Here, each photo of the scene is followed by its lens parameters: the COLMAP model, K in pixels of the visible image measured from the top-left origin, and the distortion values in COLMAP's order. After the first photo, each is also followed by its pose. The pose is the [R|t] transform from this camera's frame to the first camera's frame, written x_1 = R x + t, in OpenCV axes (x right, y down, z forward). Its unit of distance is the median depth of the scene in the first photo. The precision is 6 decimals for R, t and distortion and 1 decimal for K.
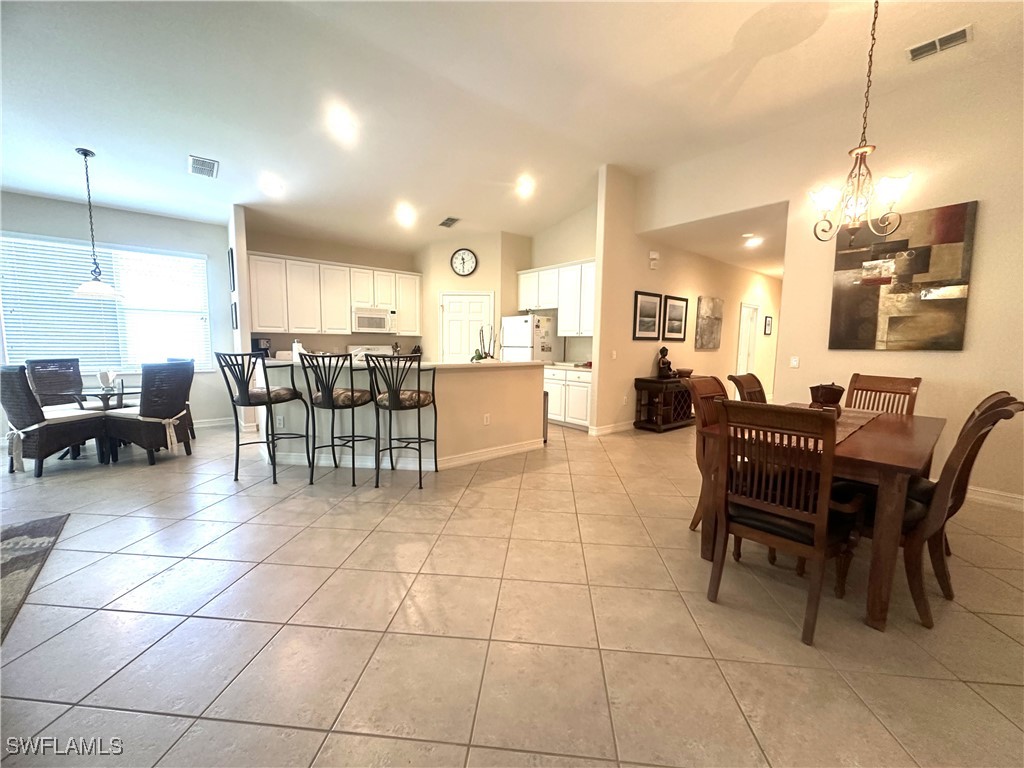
lens RADIAL K [[409.1, 0, 510.6], [0, 409.1, 384.9], [0, 0, 1]] dist [-0.002273, -0.000029]
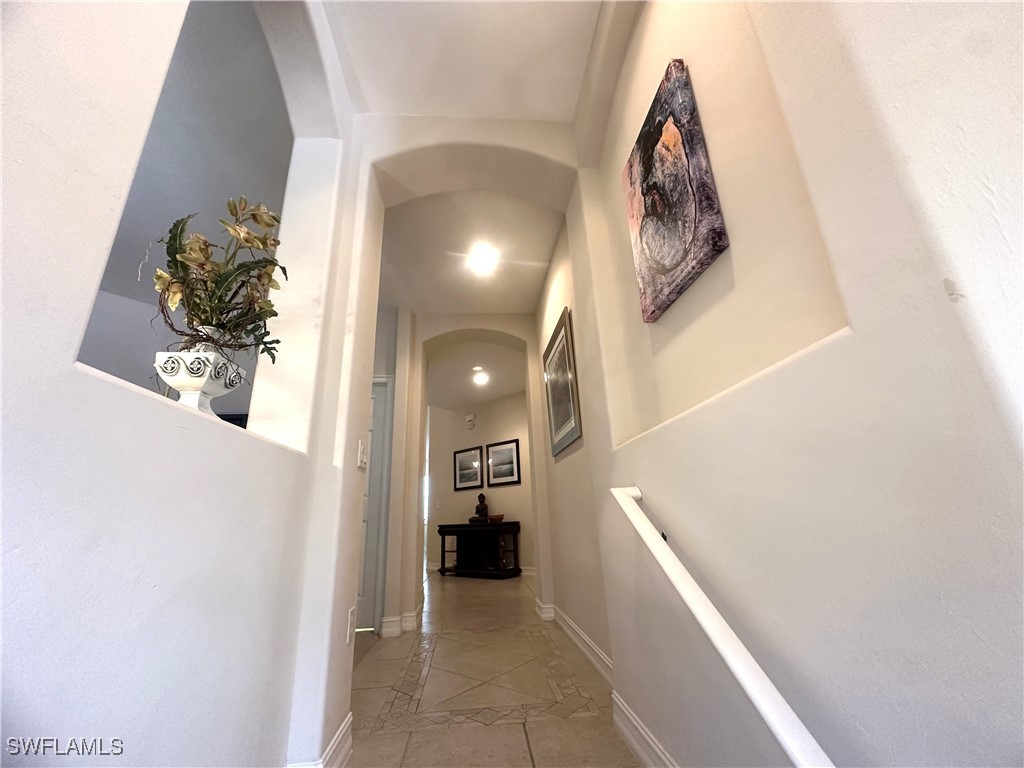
lens RADIAL K [[409.1, 0, 510.6], [0, 409.1, 384.9], [0, 0, 1]] dist [-0.002273, -0.000029]
pose [[0.176318, -0.335676, -0.925329, 1.469271], [-0.059212, 0.934737, -0.350372, 0.011593], [0.982551, 0.116568, 0.144935, 0.886316]]
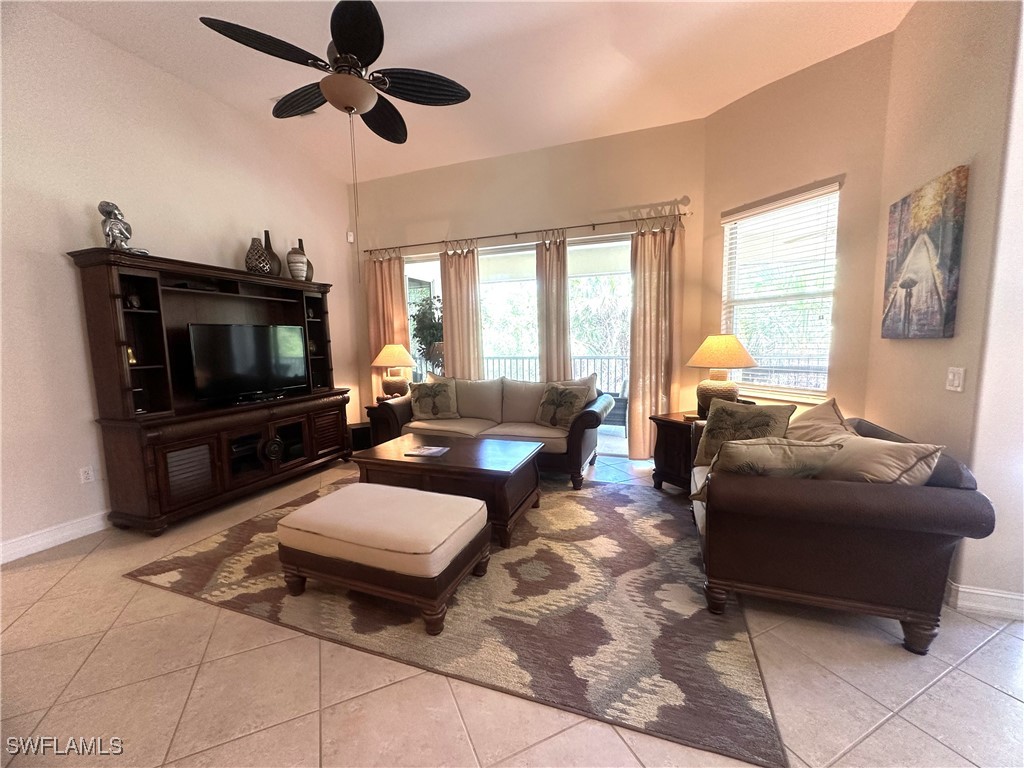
lens RADIAL K [[409.1, 0, 510.6], [0, 409.1, 384.9], [0, 0, 1]] dist [-0.002273, -0.000029]
pose [[-0.865736, 0.057351, -0.497204, -0.290150], [-0.045212, 0.980390, 0.191810, -0.068798], [0.498455, 0.188537, -0.846166, 0.516661]]
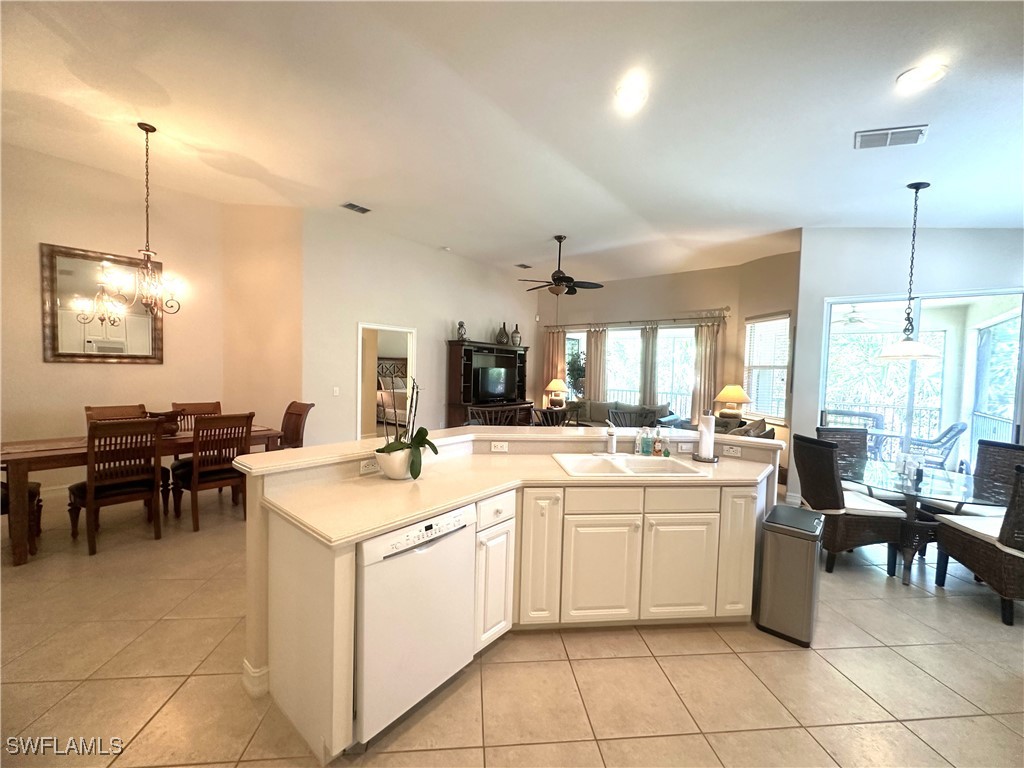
lens RADIAL K [[409.1, 0, 510.6], [0, 409.1, 384.9], [0, 0, 1]] dist [-0.002273, -0.000029]
pose [[-0.981302, -0.034769, -0.189308, -0.065128], [-0.061847, 0.988350, 0.139067, -0.150831], [0.182267, 0.148175, -0.972020, 1.074515]]
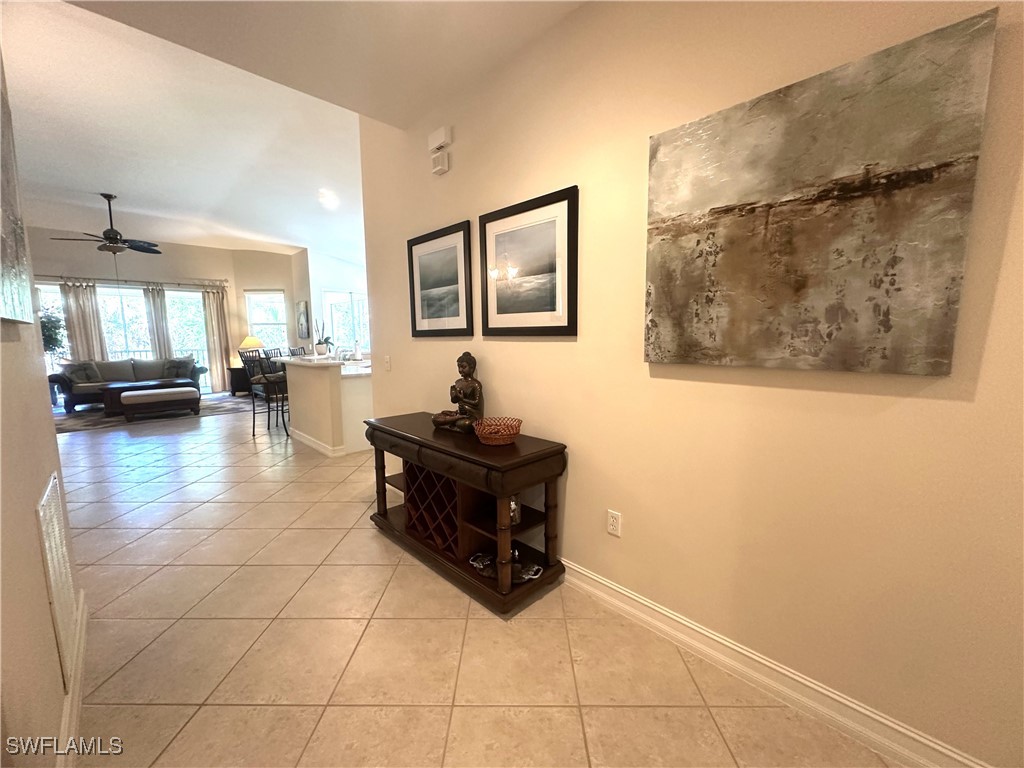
lens RADIAL K [[409.1, 0, 510.6], [0, 409.1, 384.9], [0, 0, 1]] dist [-0.002273, -0.000029]
pose [[0.081644, 0.106515, -0.990954, 0.778659], [-0.094295, 0.990638, 0.098712, -0.104480], [0.992191, 0.085382, 0.090924, 1.008134]]
